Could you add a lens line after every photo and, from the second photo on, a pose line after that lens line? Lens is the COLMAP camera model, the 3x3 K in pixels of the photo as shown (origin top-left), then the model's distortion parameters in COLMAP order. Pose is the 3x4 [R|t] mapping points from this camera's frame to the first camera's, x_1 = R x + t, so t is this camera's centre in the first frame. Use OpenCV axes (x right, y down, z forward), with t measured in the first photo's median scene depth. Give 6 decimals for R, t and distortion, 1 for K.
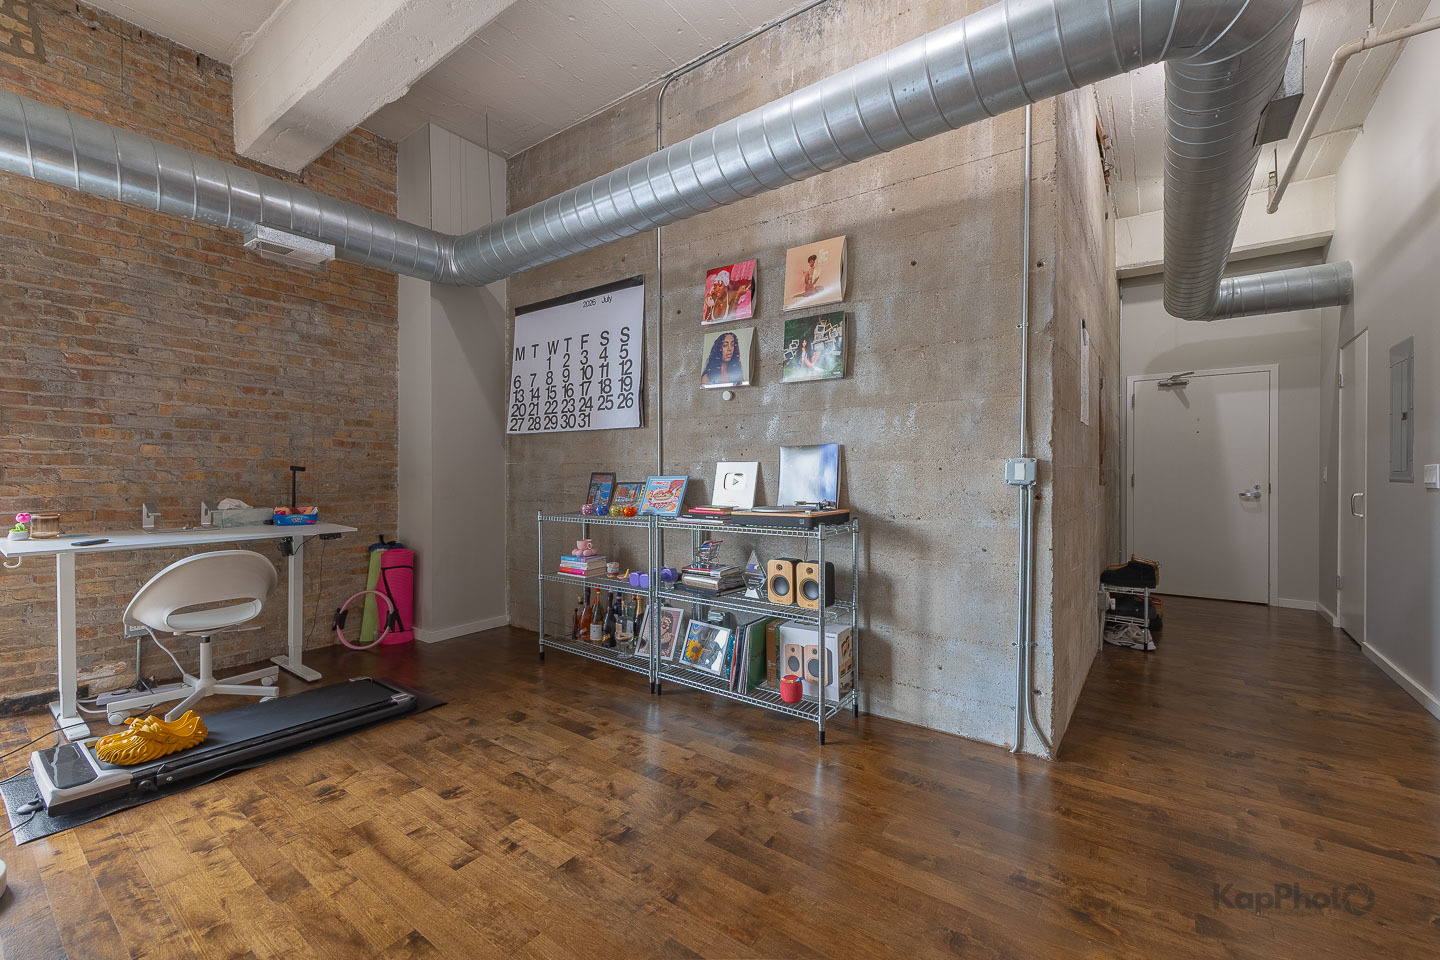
lens RADIAL K [[594.6, 0, 723.0], [0, 594.6, 486.6], [0, 0, 1]] dist [0.004762, -0.002391]
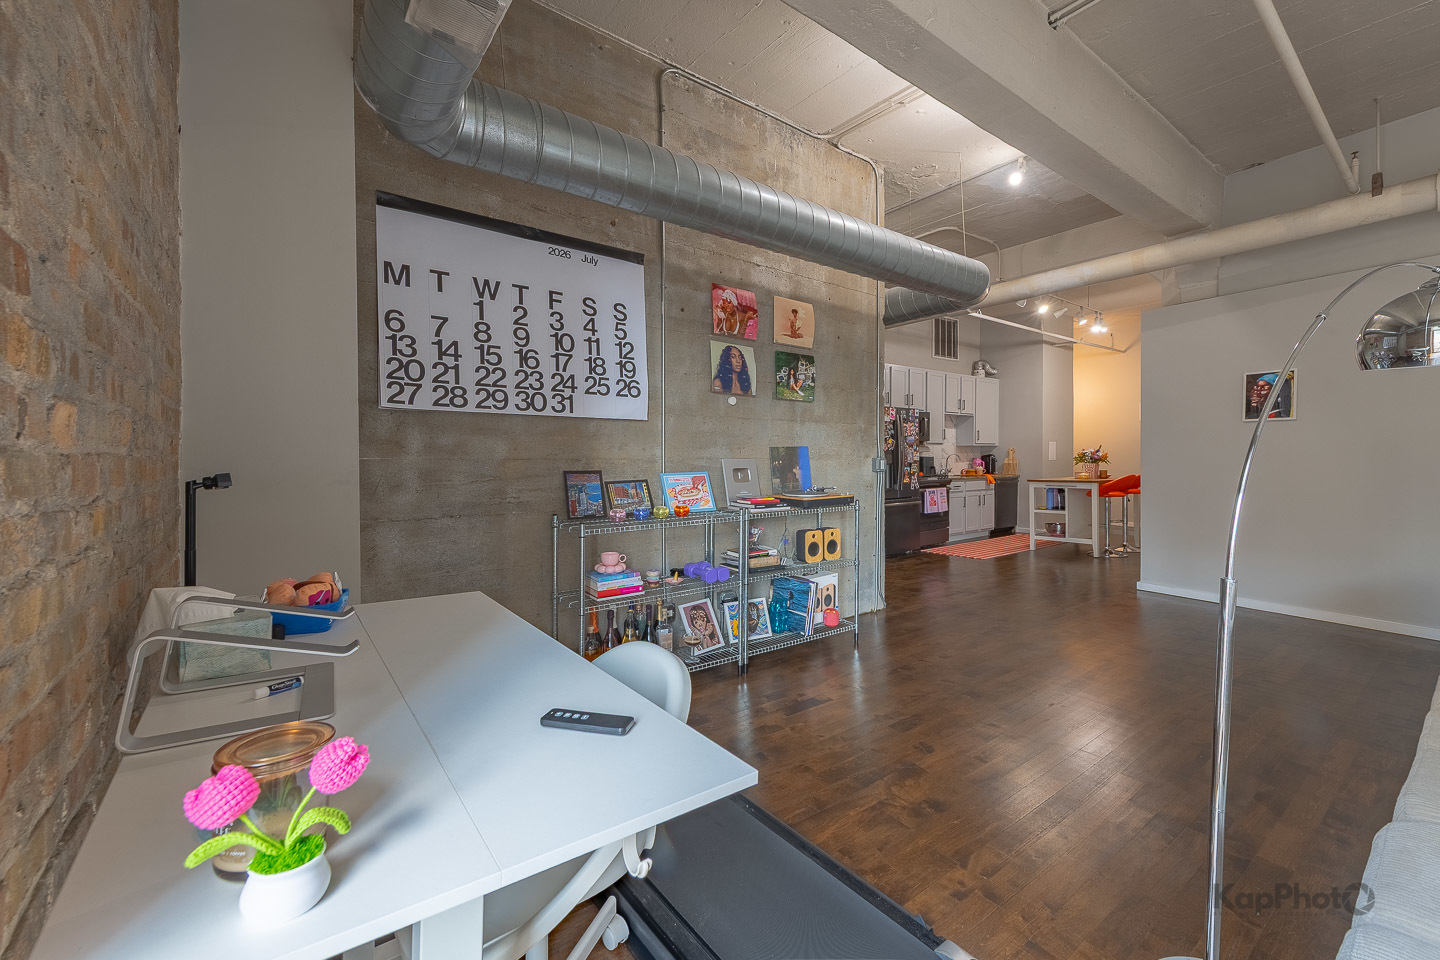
lens RADIAL K [[594.6, 0, 755.7], [0, 594.6, 463.9], [0, 0, 1]] dist [0.004762, -0.002391]
pose [[0.255812, -0.020642, 0.966506, -0.947303], [0.017494, 0.999707, 0.016721, -0.042641], [-0.966568, 0.012630, 0.256098, 0.576240]]
